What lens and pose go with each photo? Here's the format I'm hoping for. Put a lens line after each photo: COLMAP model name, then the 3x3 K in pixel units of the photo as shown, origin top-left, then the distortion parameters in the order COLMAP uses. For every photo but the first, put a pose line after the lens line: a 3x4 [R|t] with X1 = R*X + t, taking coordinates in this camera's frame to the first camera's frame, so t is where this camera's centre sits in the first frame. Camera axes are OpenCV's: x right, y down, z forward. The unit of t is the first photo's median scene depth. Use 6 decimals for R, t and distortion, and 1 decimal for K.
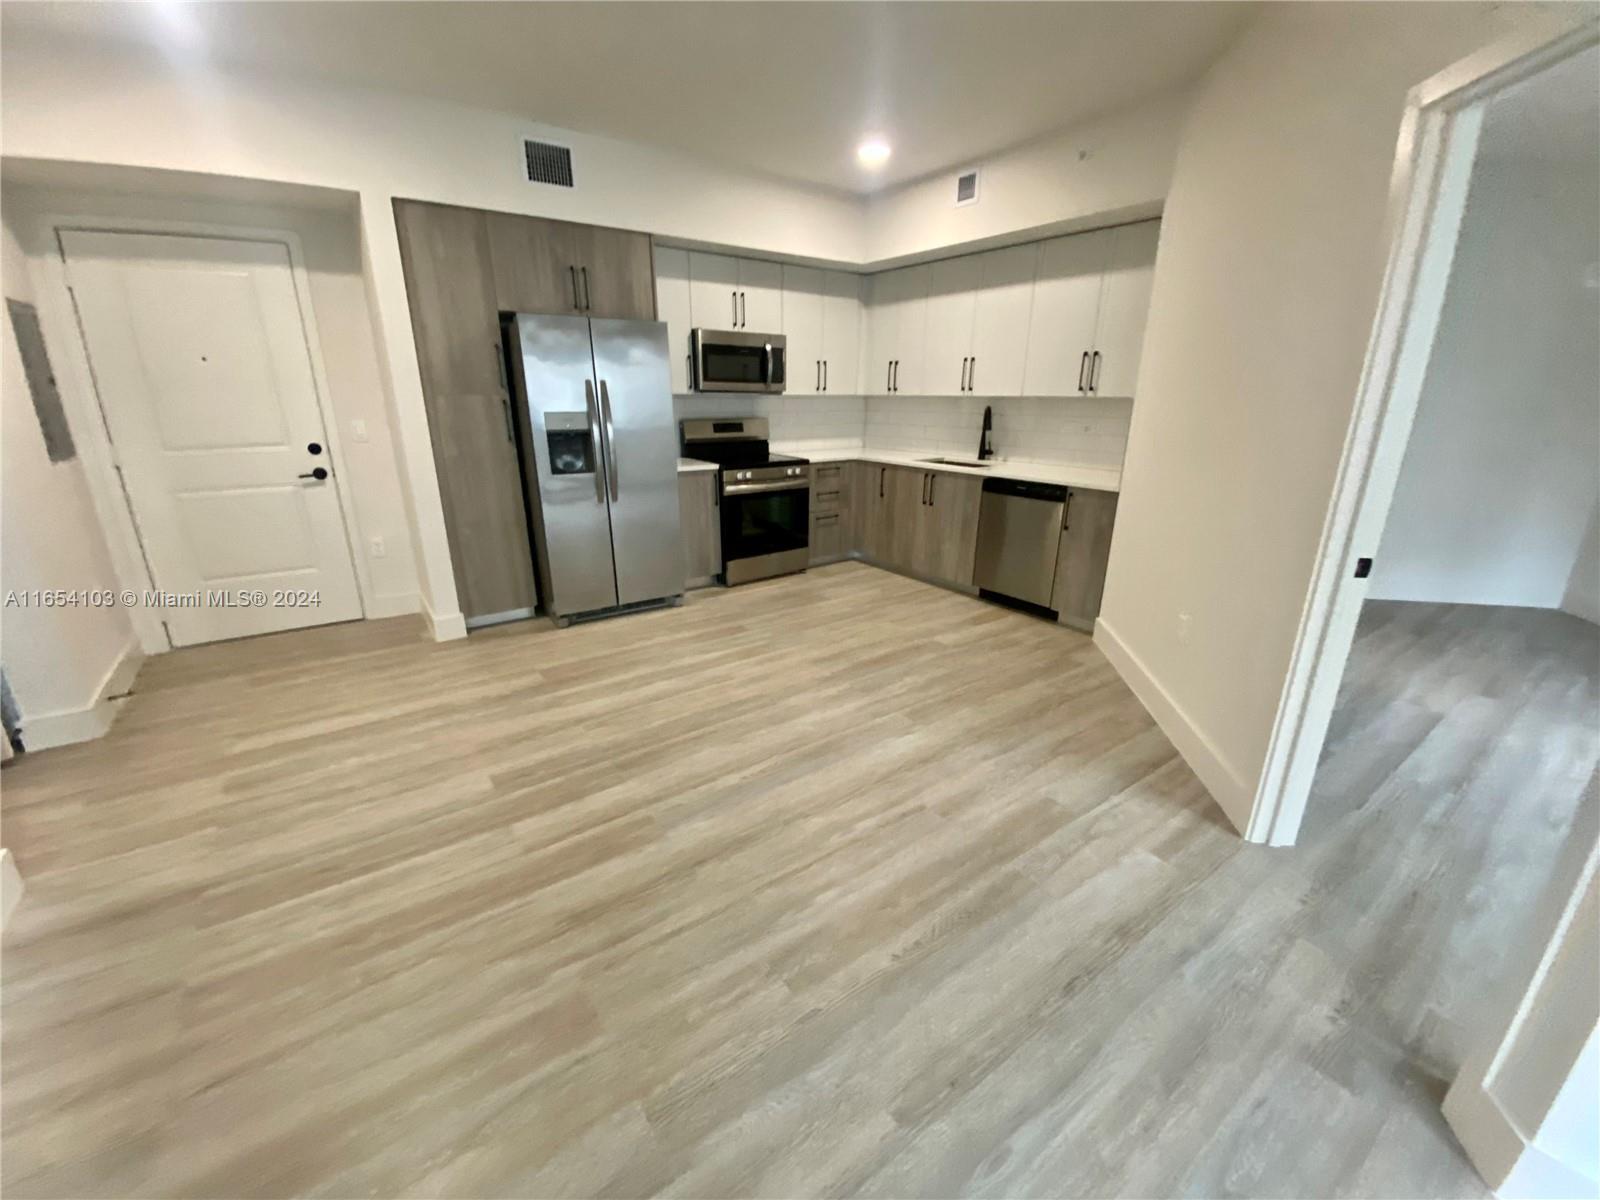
lens RADIAL K [[644.2, 0, 800.0], [0, 644.2, 600.0], [0, 0, 1]] dist [0.027971, -0.028832]
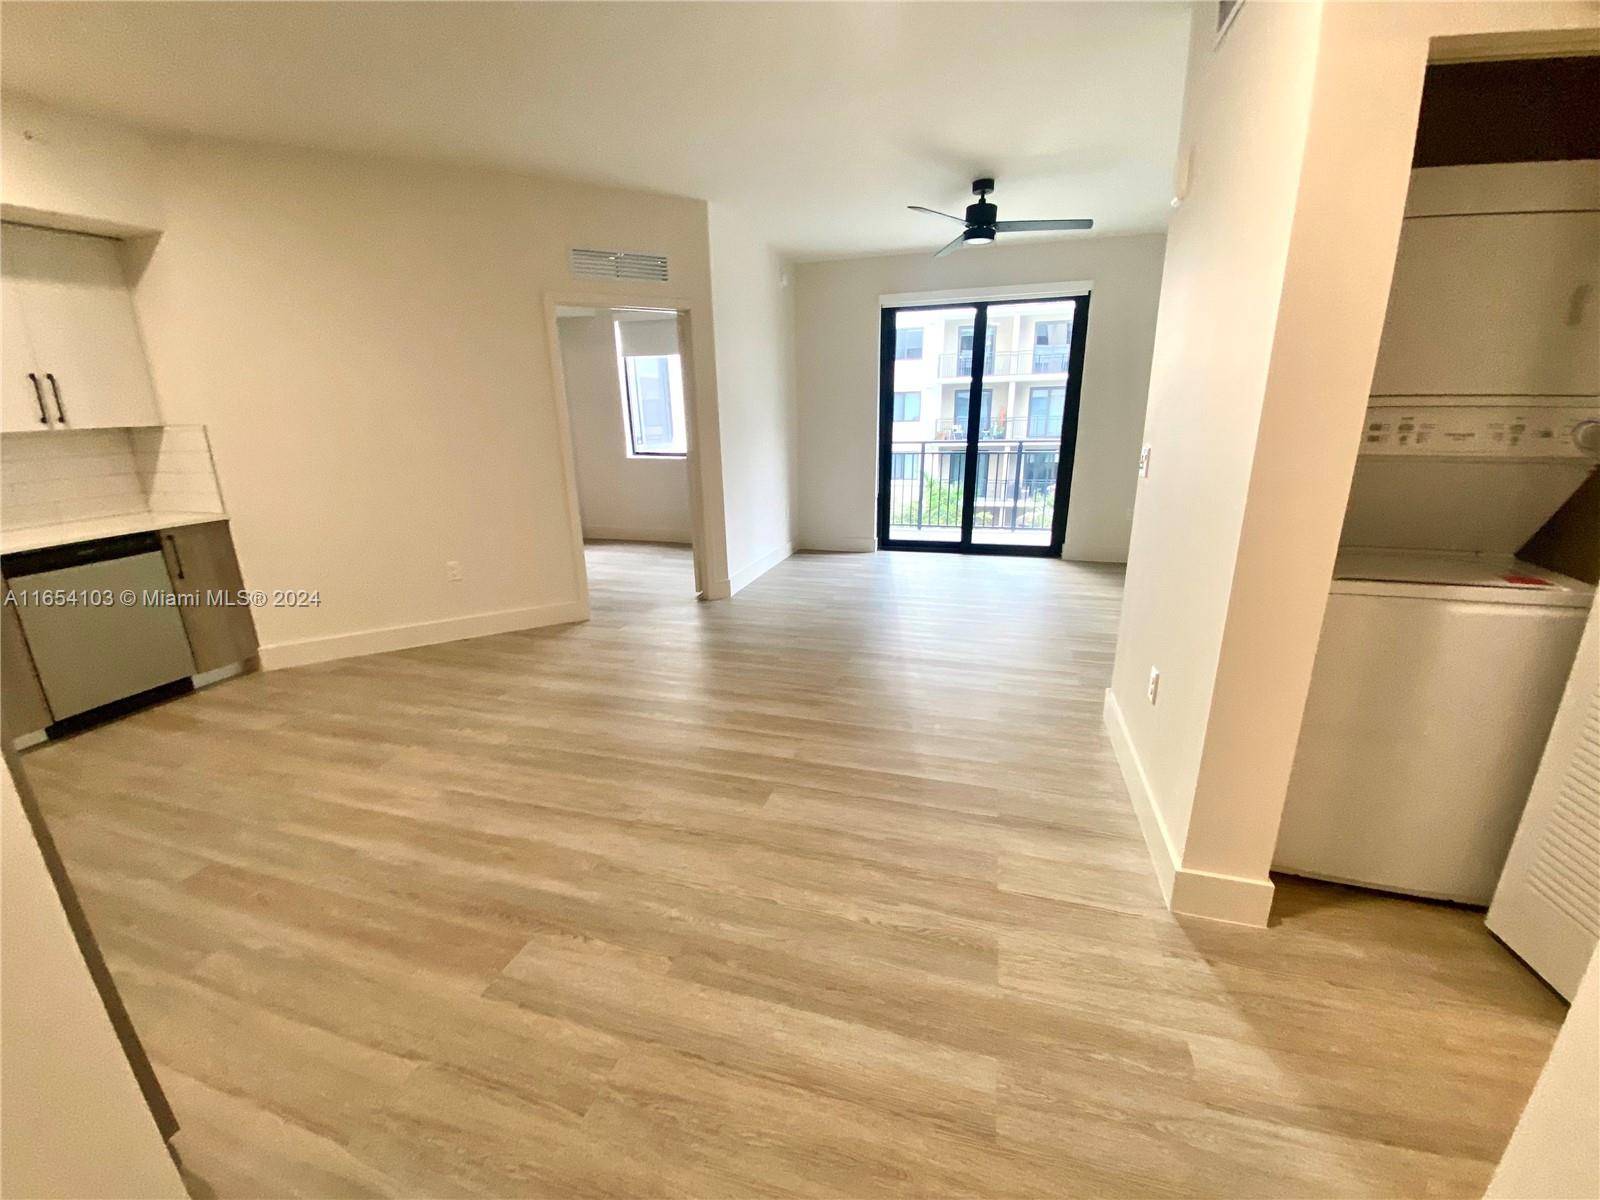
lens RADIAL K [[644.2, 0, 800.0], [0, 644.2, 600.0], [0, 0, 1]] dist [0.027971, -0.028832]
pose [[-0.617266, -0.216570, 0.756360, -0.732411], [0.250455, 0.857263, 0.449859, -0.257413], [-0.745825, 0.467117, -0.474918, 0.790652]]
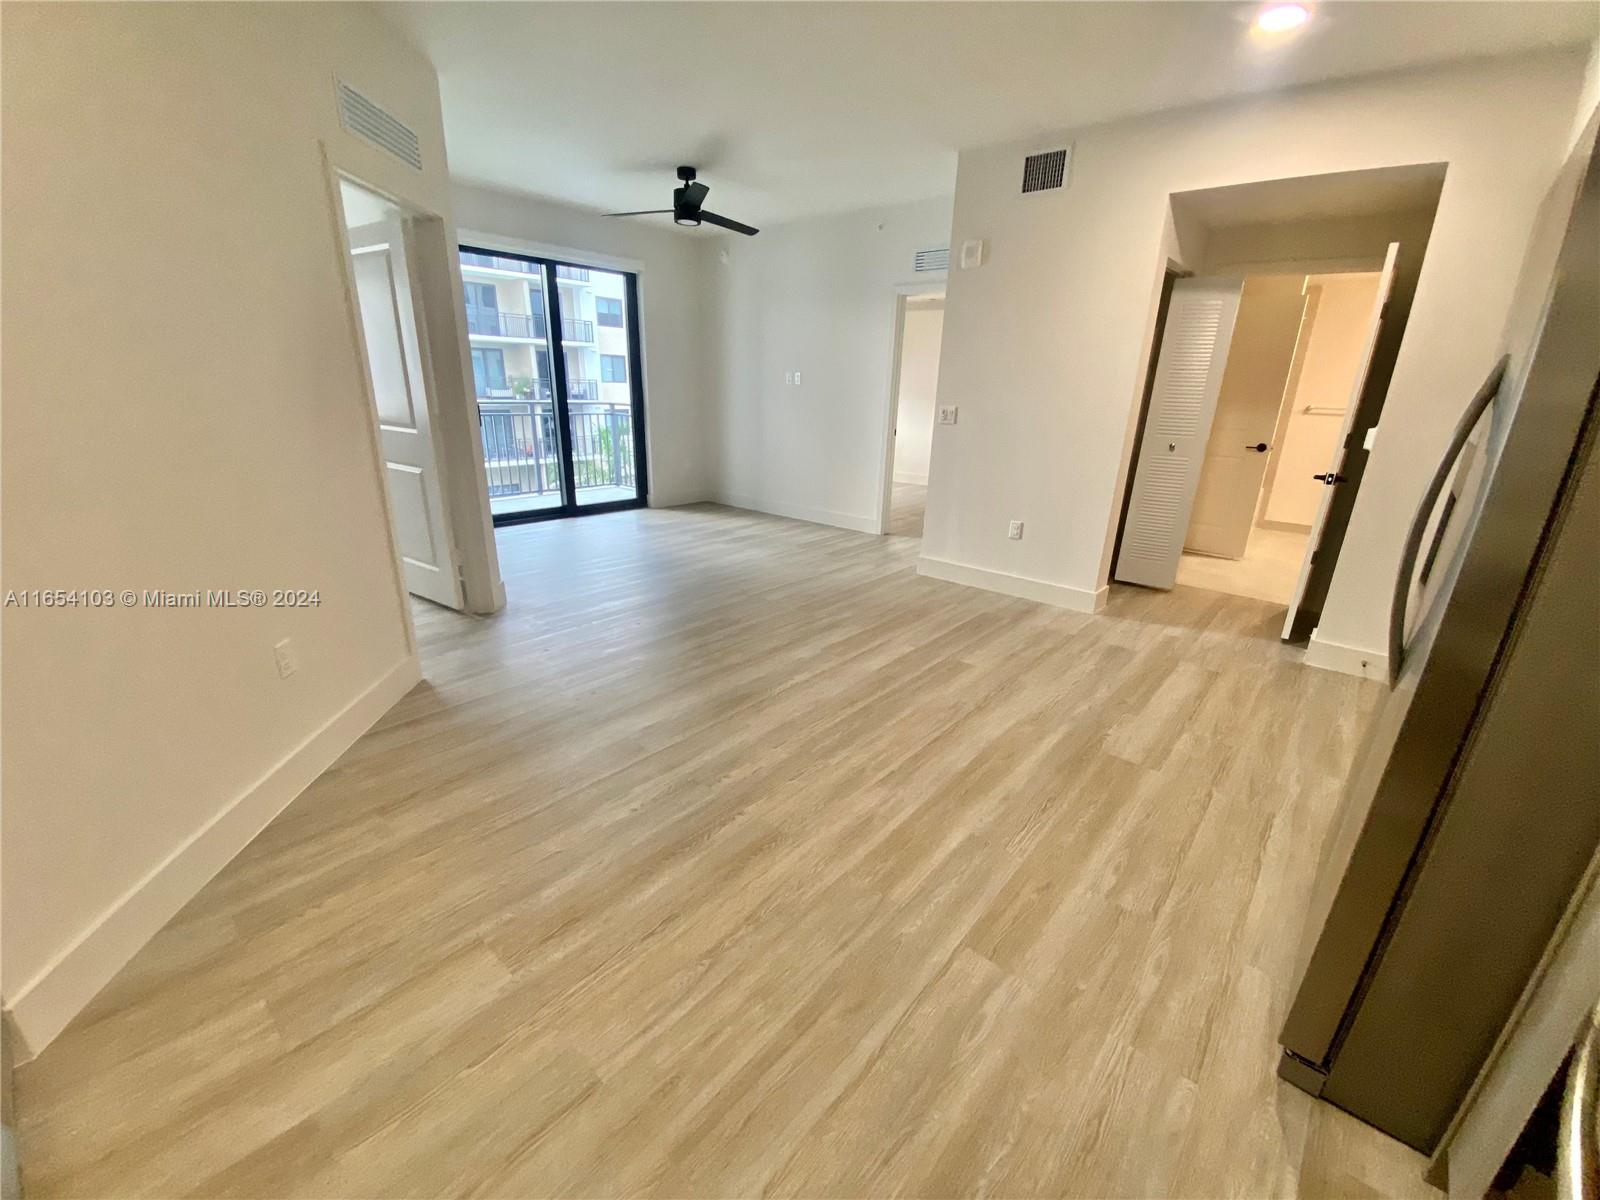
lens RADIAL K [[646.8, 0, 806.3], [0, 646.8, 595.5], [0, 0, 1]] dist [0.024048, -0.022983]
pose [[-0.970017, 0.043908, -0.239039, 0.111981], [-0.105710, 0.809414, 0.577646, -0.367390], [0.218845, 0.585595, -0.780503, 1.174913]]
